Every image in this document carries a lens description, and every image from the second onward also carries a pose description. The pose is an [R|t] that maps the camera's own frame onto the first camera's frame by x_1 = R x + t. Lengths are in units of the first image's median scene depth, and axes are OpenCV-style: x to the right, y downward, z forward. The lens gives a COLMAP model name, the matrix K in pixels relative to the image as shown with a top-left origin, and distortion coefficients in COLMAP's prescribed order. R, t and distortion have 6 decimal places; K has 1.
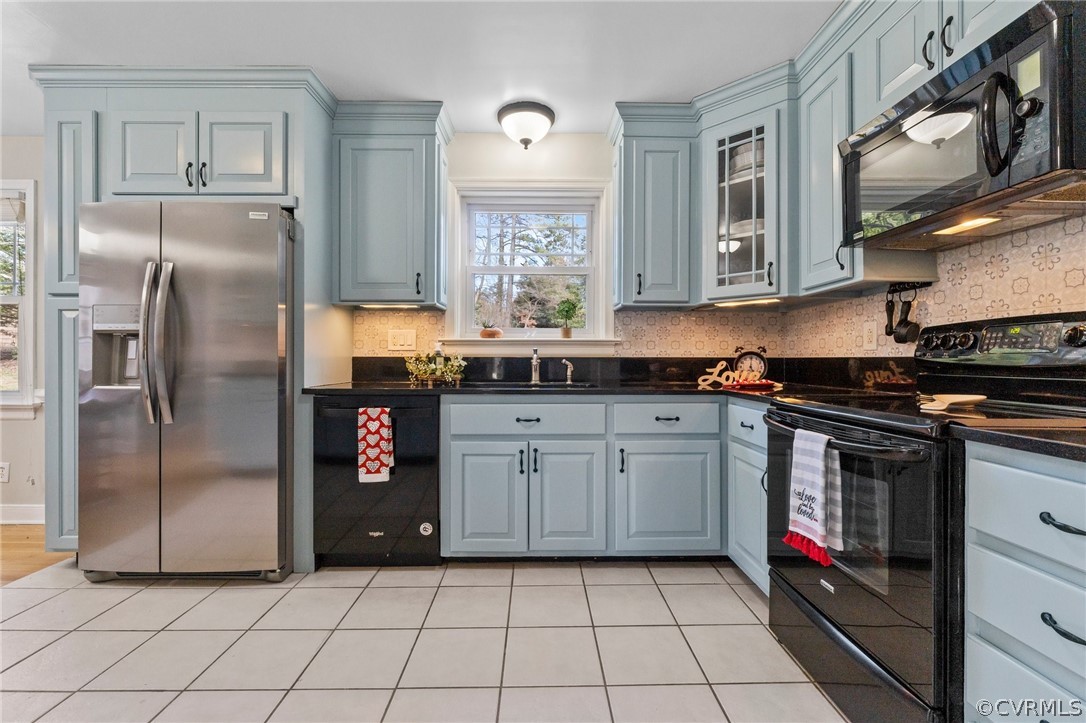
lens RADIAL K [[476.1, 0, 542.8], [0, 476.1, 357.7], [0, 0, 1]] dist [0.000002, 0.000033]
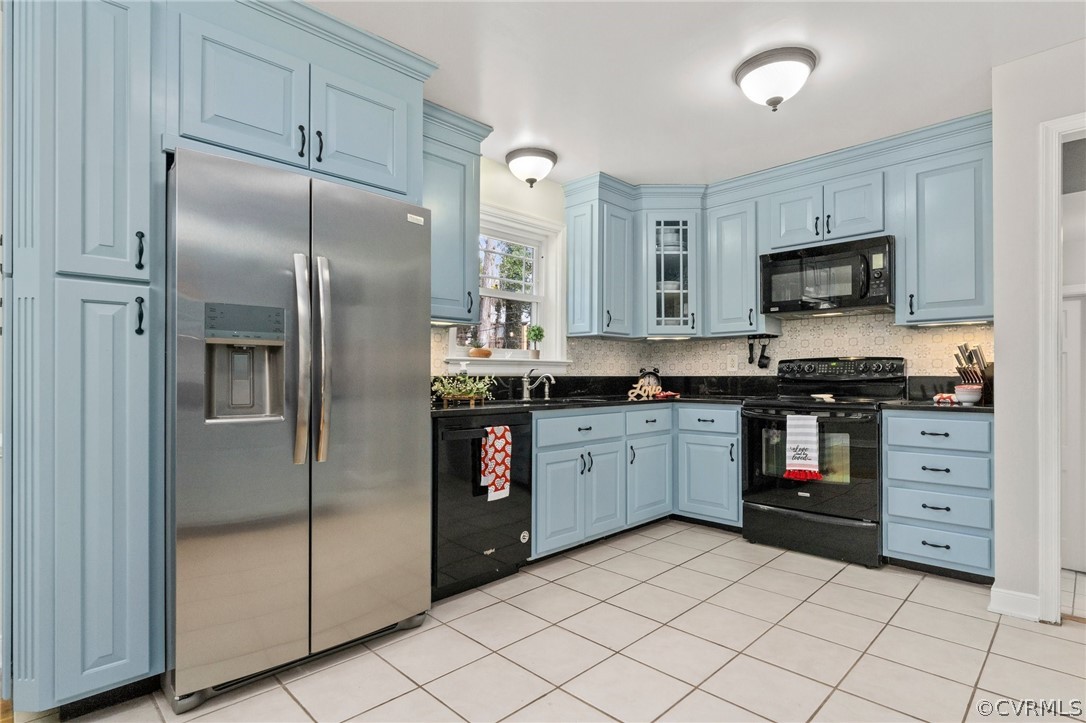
lens RADIAL K [[547.5, 0, 540.9], [0, 547.5, 375.6], [0, 0, 1]] dist [0.001317, 0.000241]
pose [[0.717752, -0.001089, 0.696298, -1.059538], [0.000652, 0.999999, 0.000891, -0.004637], [-0.696299, -0.000186, 0.717752, 0.087997]]
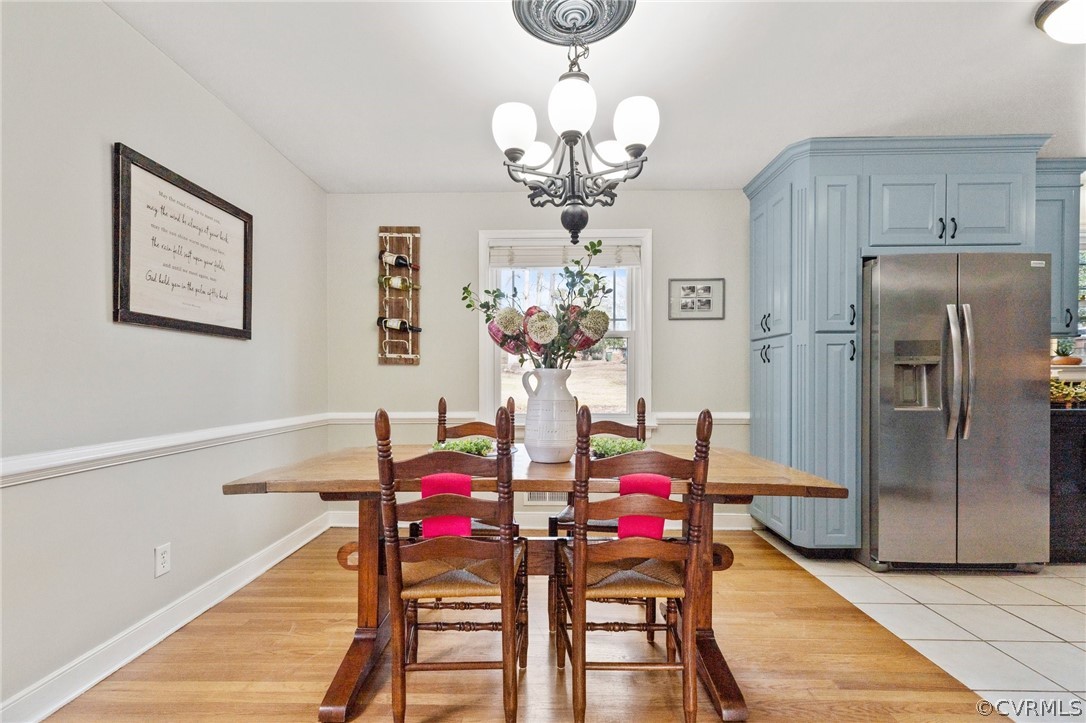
lens RADIAL K [[495.6, 0, 541.5], [0, 495.6, 385.4], [0, 0, 1]] dist [-0.000194, 0.000058]
pose [[0.999367, -0.005095, -0.035204, -1.651960], [0.005373, 0.999955, 0.007791, -0.011145], [0.035162, -0.007975, 0.999350, -0.257075]]
